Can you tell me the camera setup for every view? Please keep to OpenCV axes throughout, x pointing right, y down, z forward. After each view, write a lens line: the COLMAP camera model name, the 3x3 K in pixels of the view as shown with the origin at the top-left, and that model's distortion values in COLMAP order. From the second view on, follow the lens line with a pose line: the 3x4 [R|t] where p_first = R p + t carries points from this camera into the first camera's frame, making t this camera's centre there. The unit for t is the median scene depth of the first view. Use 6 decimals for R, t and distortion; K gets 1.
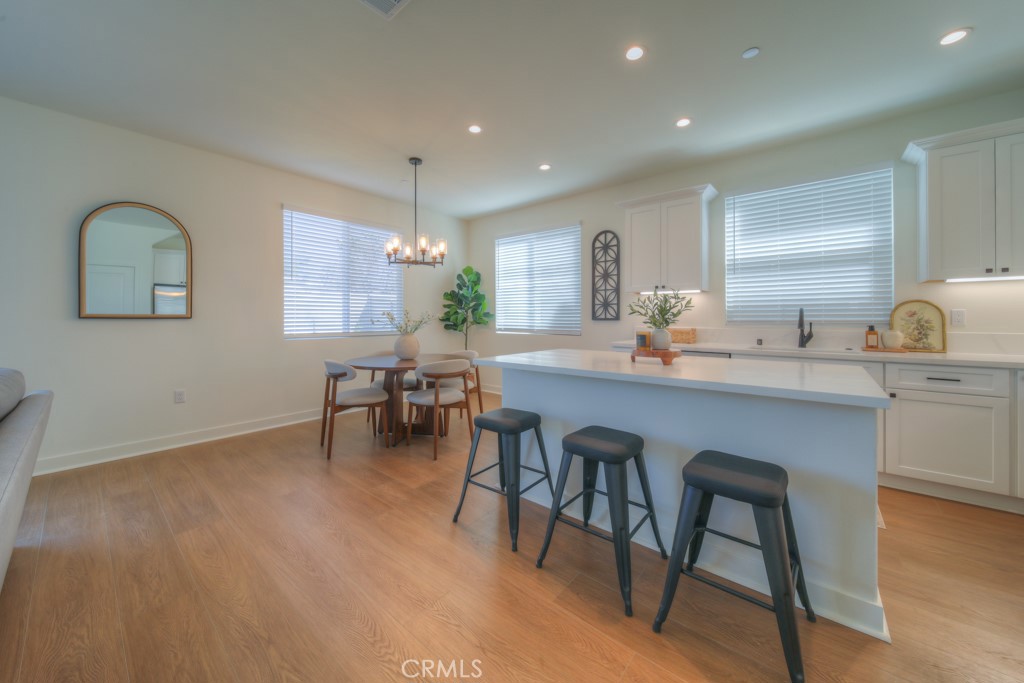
lens RADIAL K [[373.6, 0, 506.1], [0, 373.6, 315.7], [0, 0, 1]] dist [0.001915, -0.000169]
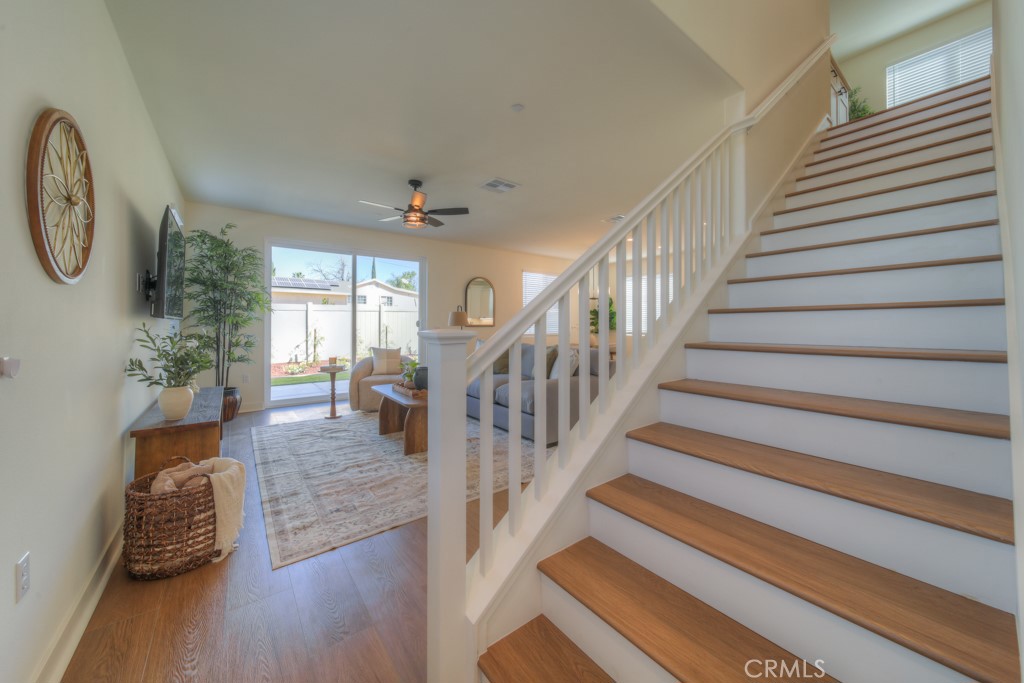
lens RADIAL K [[373.6, 0, 519.7], [0, 373.6, 321.6], [0, 0, 1]] dist [0.001915, -0.000169]
pose [[0.979780, 0.000196, -0.200077, -0.208633], [-0.000972, 0.999992, -0.003783, -0.014342], [0.200075, 0.003901, 0.979773, -0.899517]]
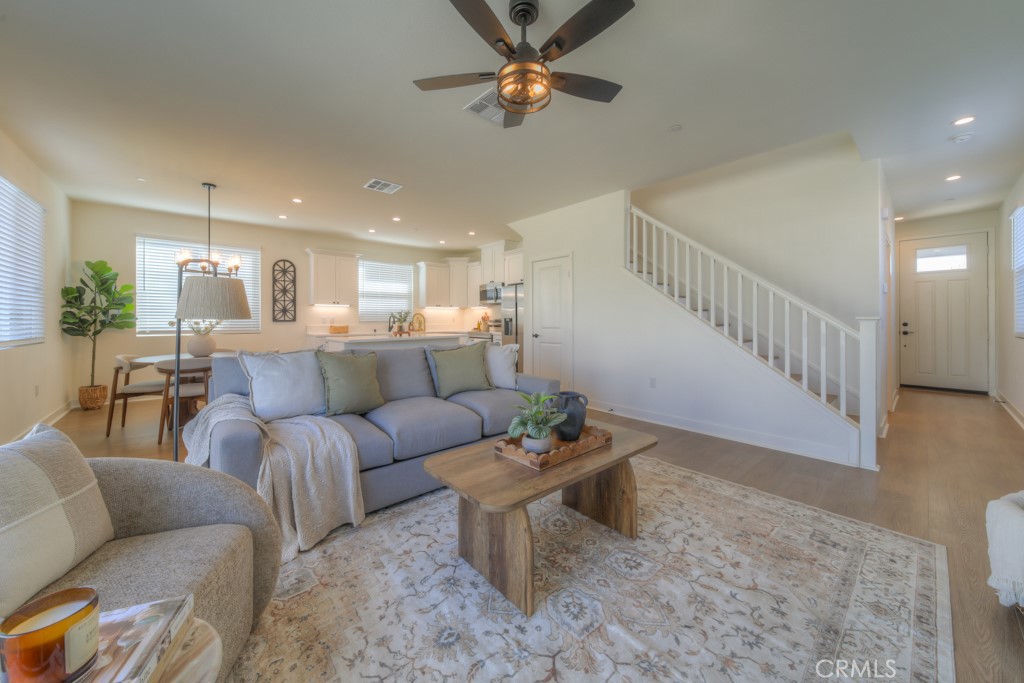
lens RADIAL K [[373.6, 0, 524.6], [0, 373.6, 318.0], [0, 0, 1]] dist [0.001915, -0.000169]
pose [[0.111310, 0.003034, 0.993781, -1.071244], [-0.001245, 0.999995, -0.002913, 0.001381], [-0.993785, -0.000913, 0.111313, -0.085425]]
